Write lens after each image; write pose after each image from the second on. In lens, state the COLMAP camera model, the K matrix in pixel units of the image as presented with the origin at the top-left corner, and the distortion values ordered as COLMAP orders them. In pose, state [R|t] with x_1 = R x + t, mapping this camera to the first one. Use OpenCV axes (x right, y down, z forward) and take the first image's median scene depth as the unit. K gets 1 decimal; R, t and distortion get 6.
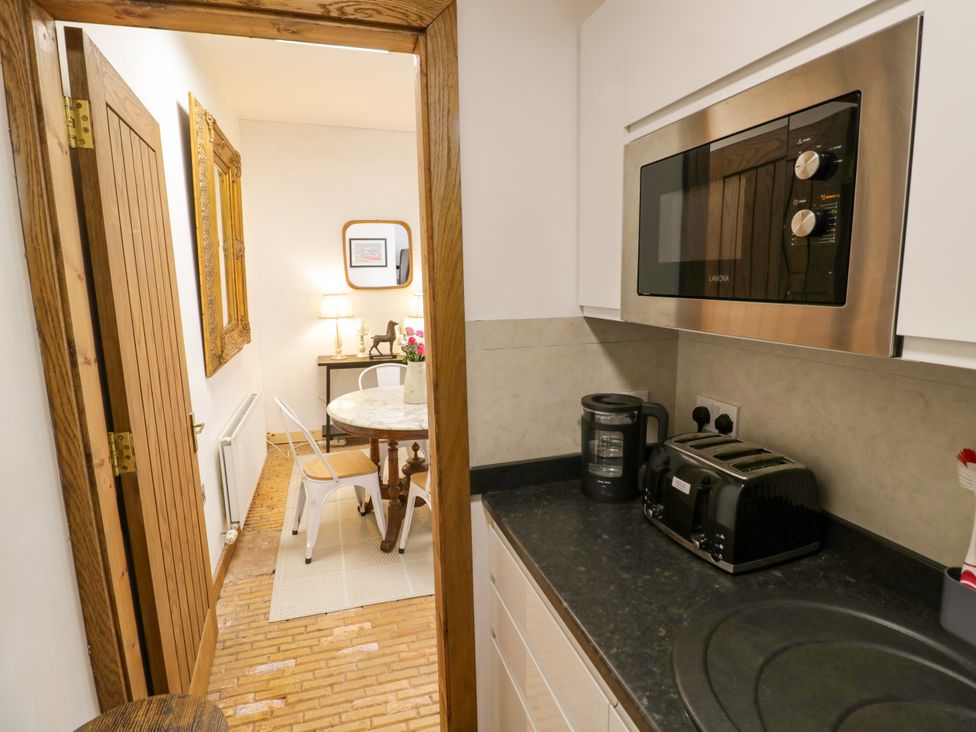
lens RADIAL K [[512.4, 0, 488.5], [0, 512.4, 361.6], [0, 0, 1]] dist [-0.000300, -0.012230]
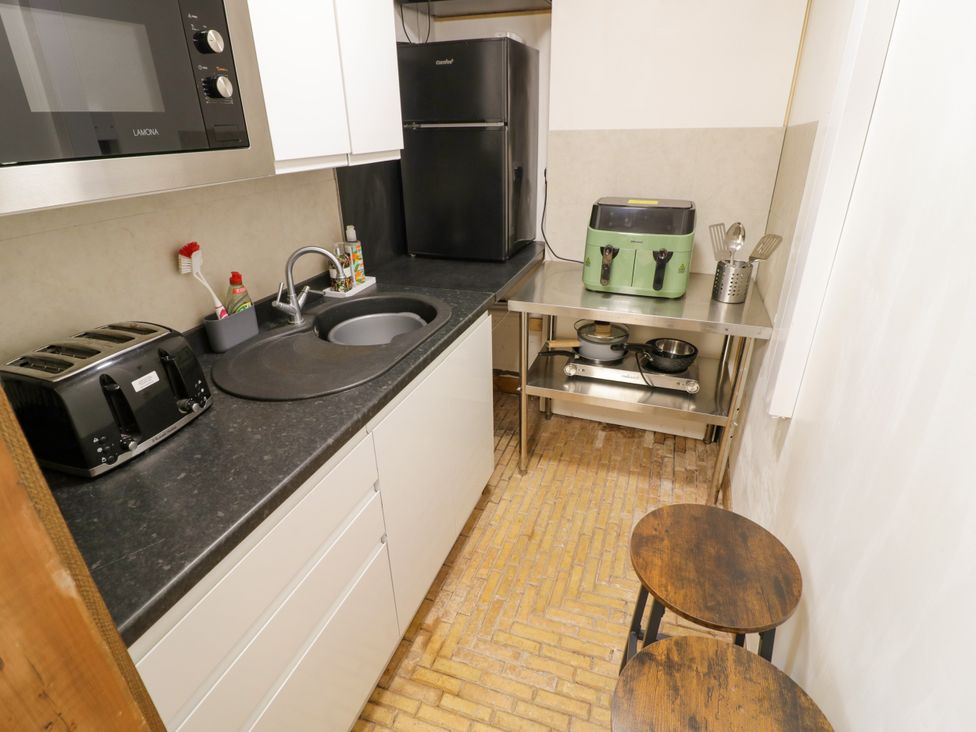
lens RADIAL K [[512.4, 0, 489.2], [0, 512.4, 365.5], [0, 0, 1]] dist [-0.000300, -0.012230]
pose [[-0.798024, -0.232831, 0.555830, -0.660137], [0.126785, 0.836837, 0.532569, -0.203376], [-0.589138, 0.495474, -0.638296, 1.315983]]
